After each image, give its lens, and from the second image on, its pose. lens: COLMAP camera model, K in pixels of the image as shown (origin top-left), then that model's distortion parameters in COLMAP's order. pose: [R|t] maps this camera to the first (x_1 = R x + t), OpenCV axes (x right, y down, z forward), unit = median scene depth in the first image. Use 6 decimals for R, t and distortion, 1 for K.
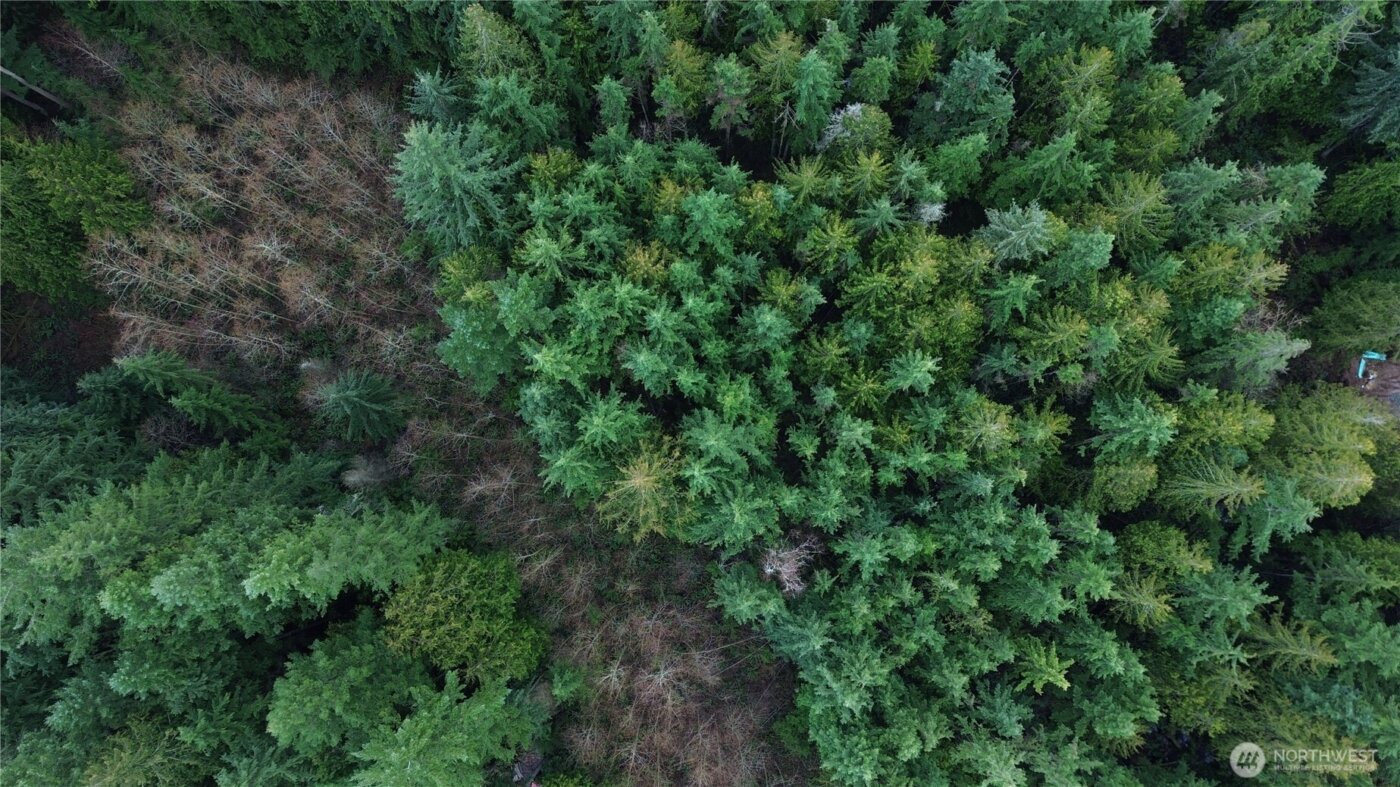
lens RADIAL K [[987.1, 0, 704.0], [0, 987.1, 394.9], [0, 0, 1]] dist [0.096244, -0.103349]
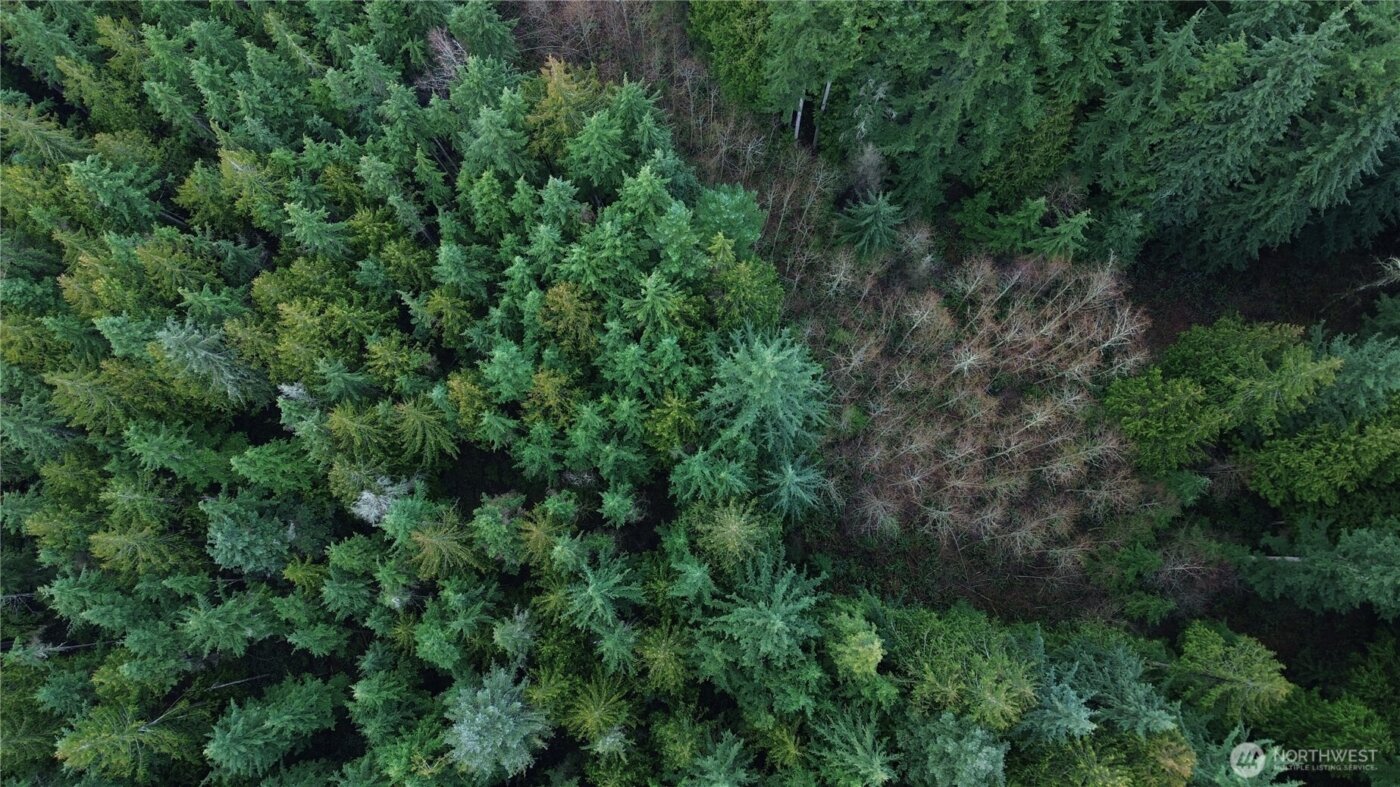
lens RADIAL K [[1009.3, 0, 708.1], [0, 1009.3, 396.0], [0, 0, 1]] dist [0.096328, -0.101612]
pose [[-0.999191, 0.029007, 0.027851, -0.219066], [-0.021019, -0.967178, 0.253228, -0.467842], [0.034282, 0.252438, 0.967006, 0.027758]]
